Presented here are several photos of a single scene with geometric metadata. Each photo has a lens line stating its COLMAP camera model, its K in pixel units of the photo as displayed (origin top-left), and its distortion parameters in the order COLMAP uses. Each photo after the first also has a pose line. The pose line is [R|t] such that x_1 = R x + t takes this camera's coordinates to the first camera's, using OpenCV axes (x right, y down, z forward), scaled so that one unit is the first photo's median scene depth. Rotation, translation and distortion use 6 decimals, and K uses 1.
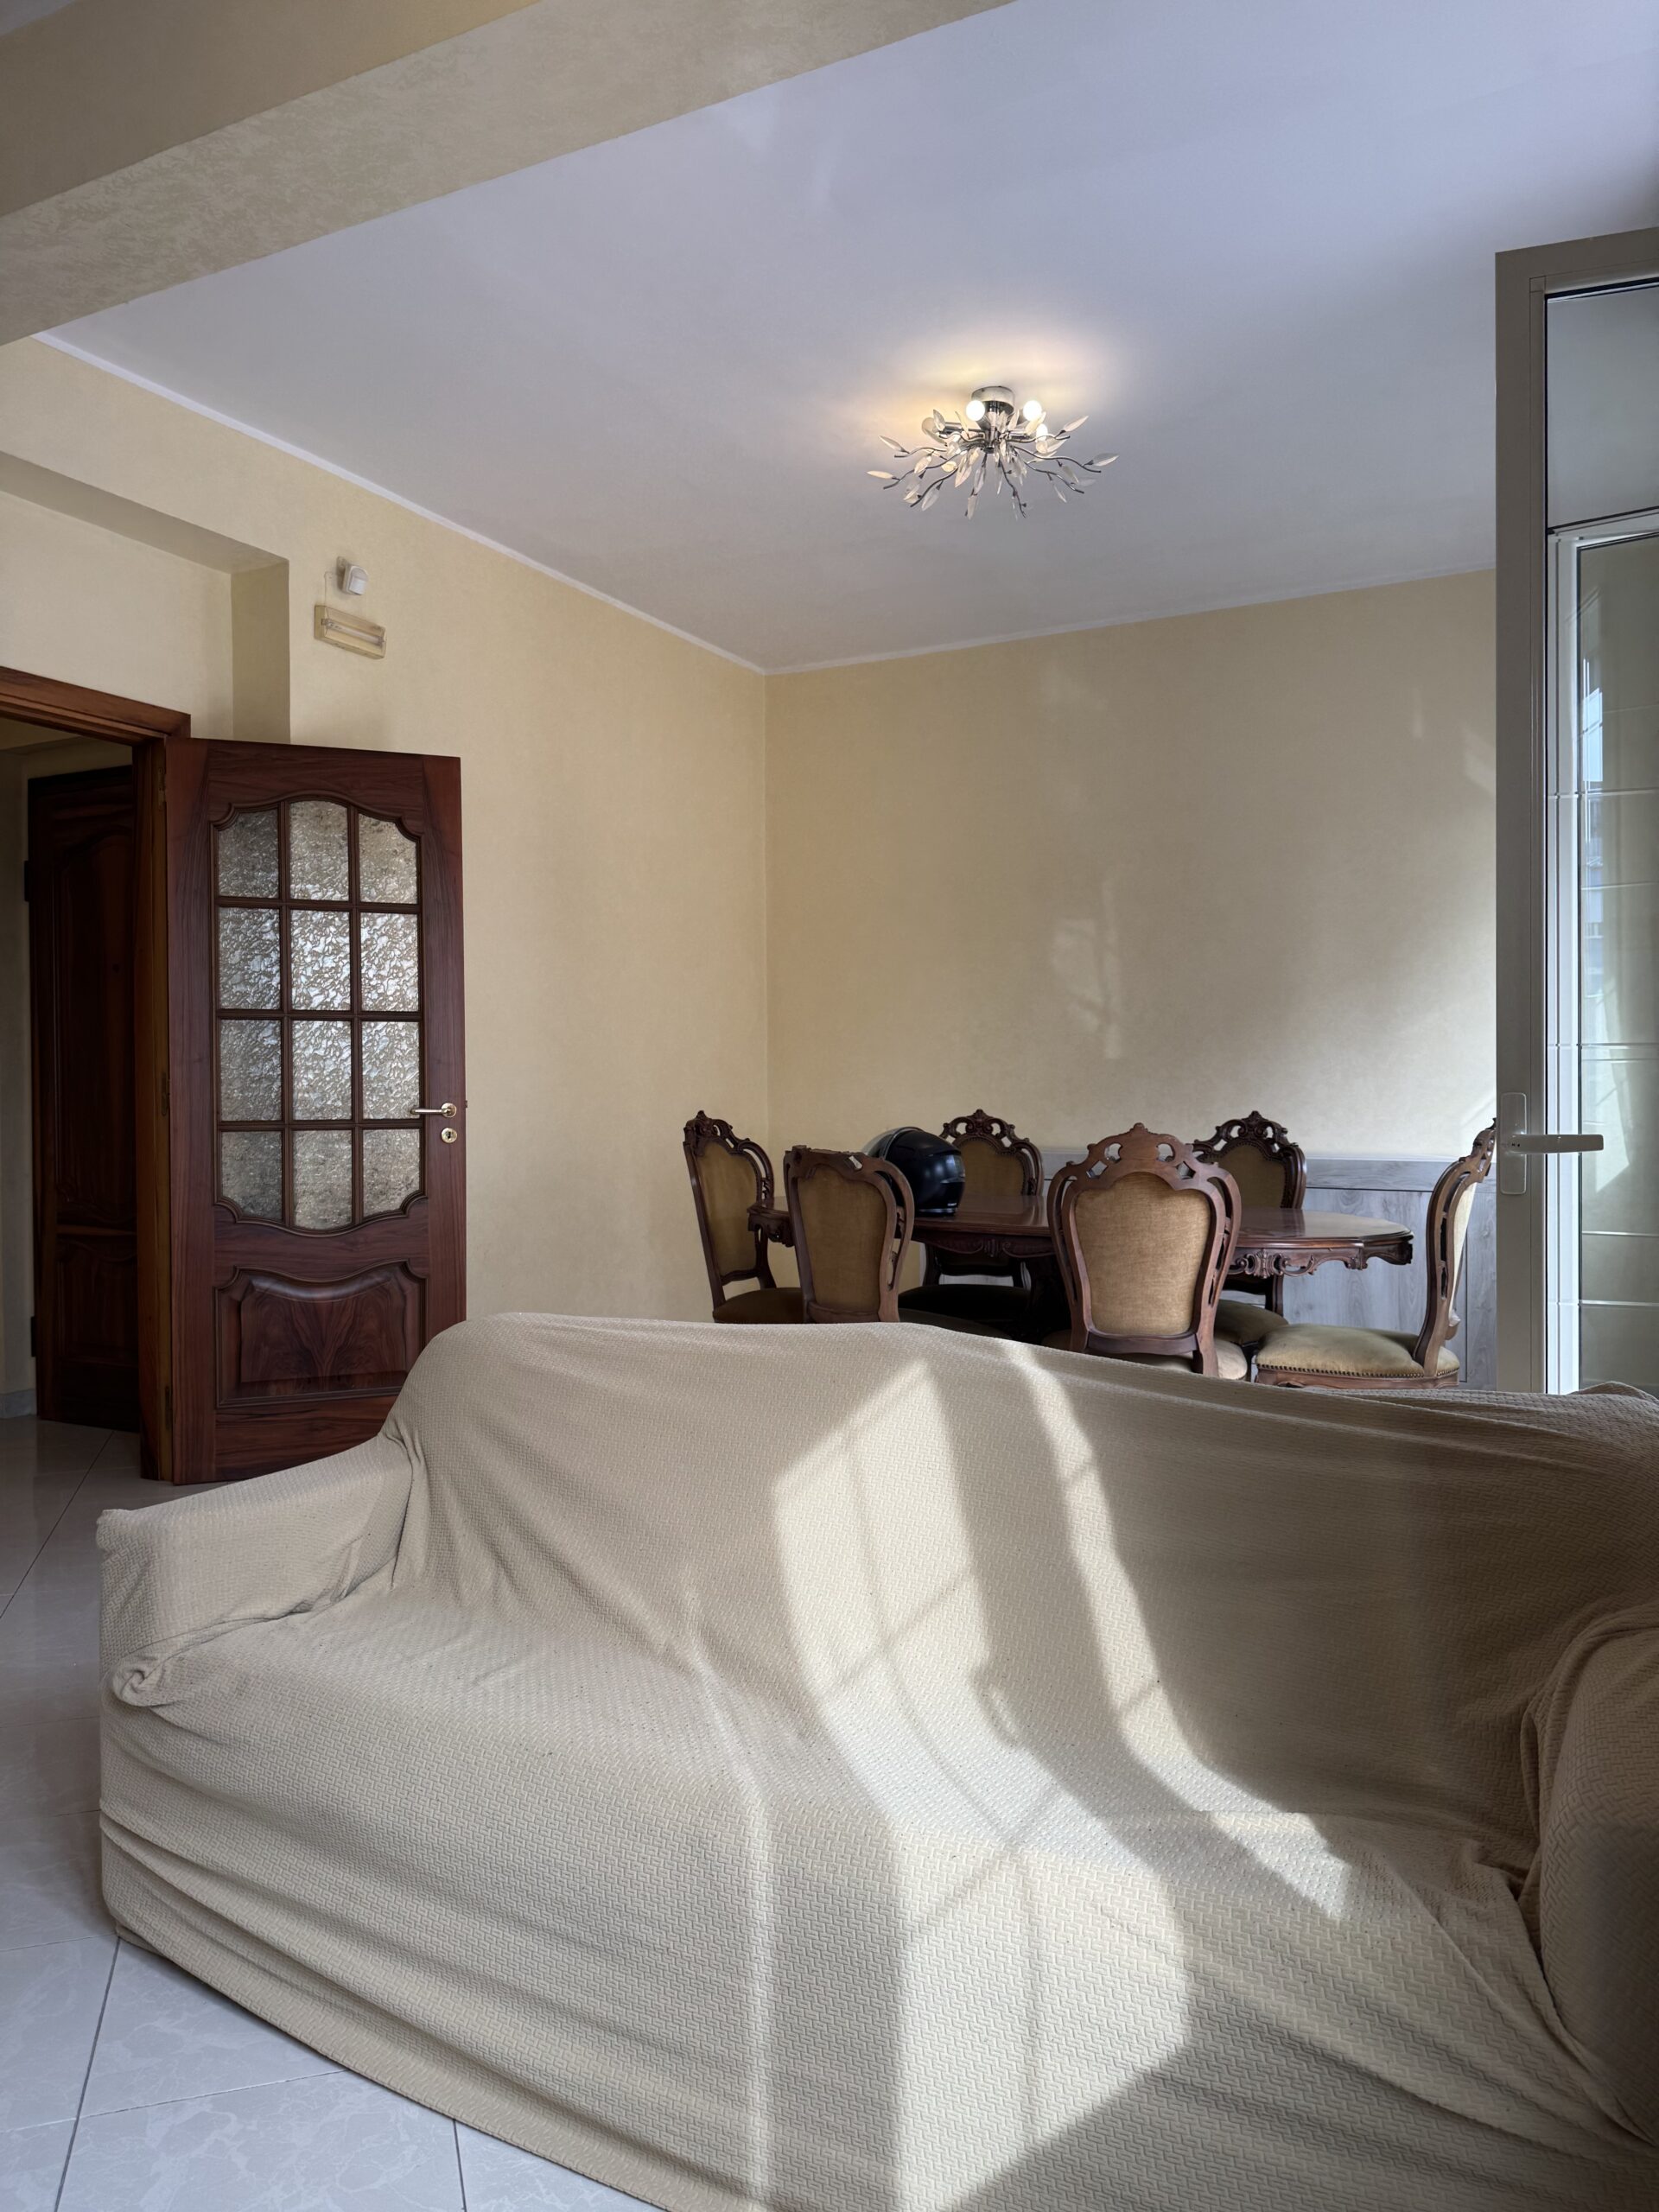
lens RADIAL K [[1551.9, 0, 853.7], [0, 1551.9, 1108.9], [0, 0, 1]] dist [0.048321, -0.043273]
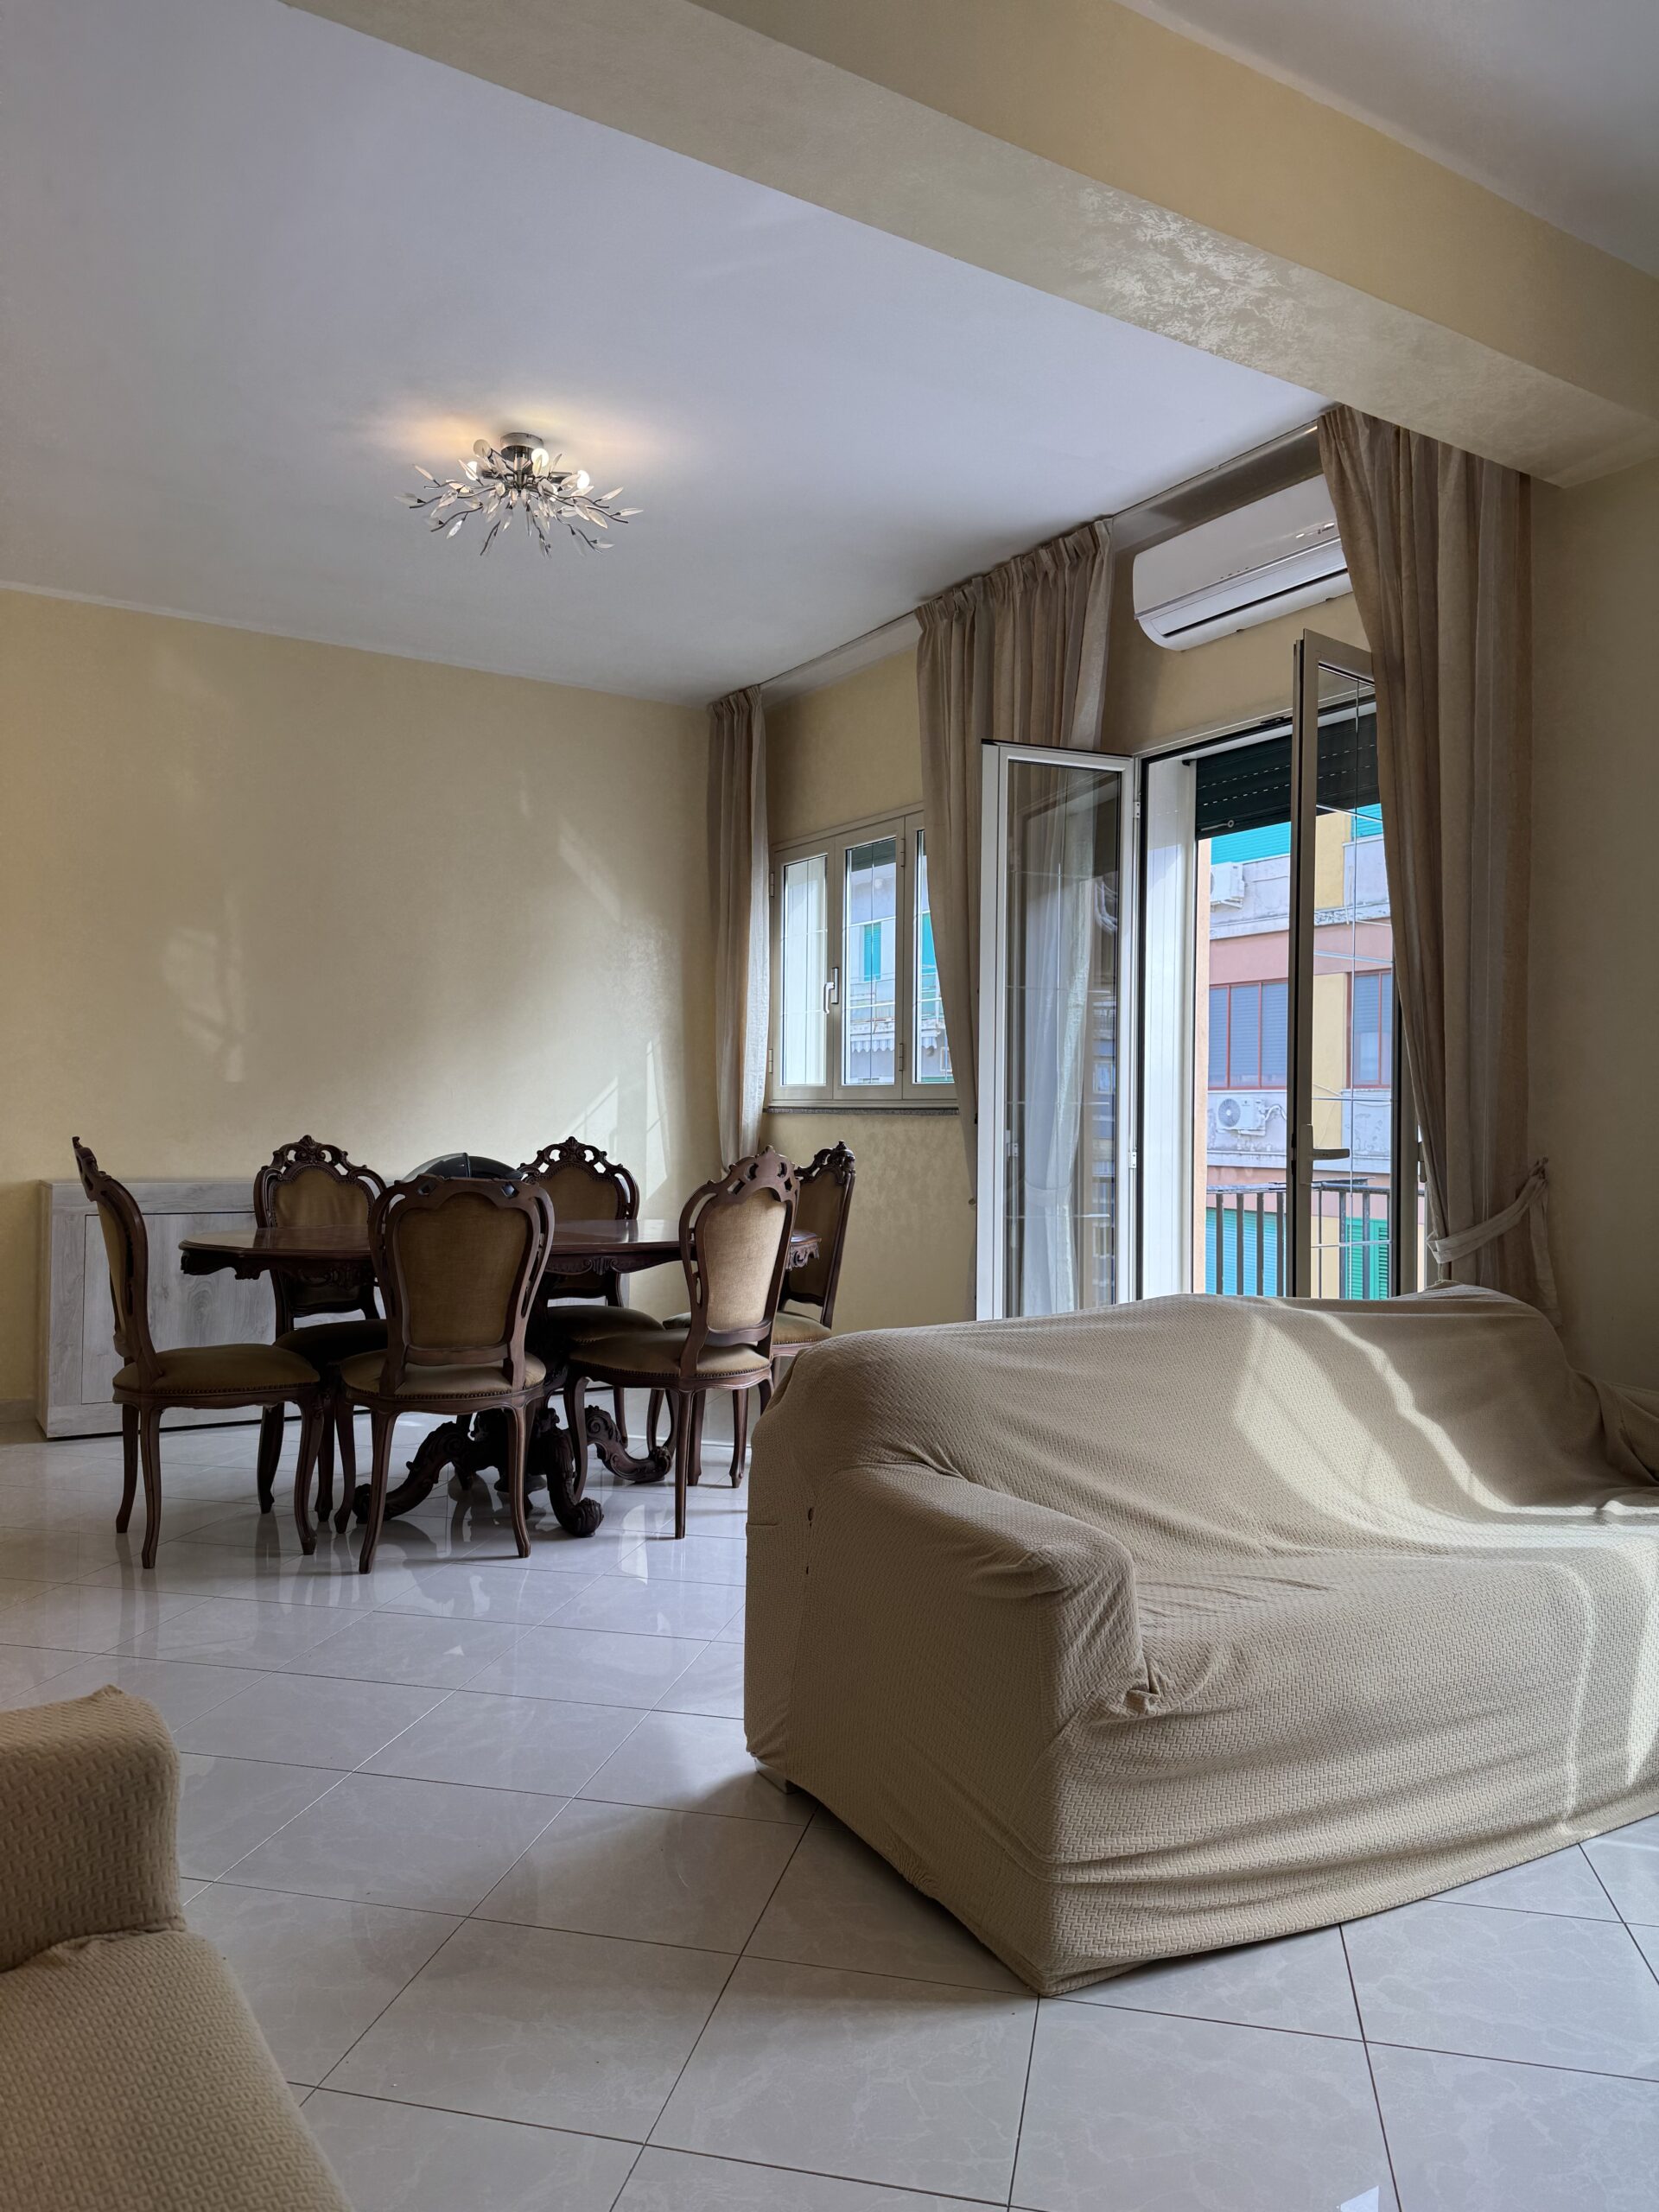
lens RADIAL K [[1541.7, 0, 824.0], [0, 1541.7, 1087.5], [0, 0, 1]] dist [0.046420, 0.001524]
pose [[0.496761, 0.025435, 0.867515, -0.631134], [-0.001825, 0.999599, -0.028262, -0.003382], [-0.867886, 0.012456, 0.496608, 0.288404]]
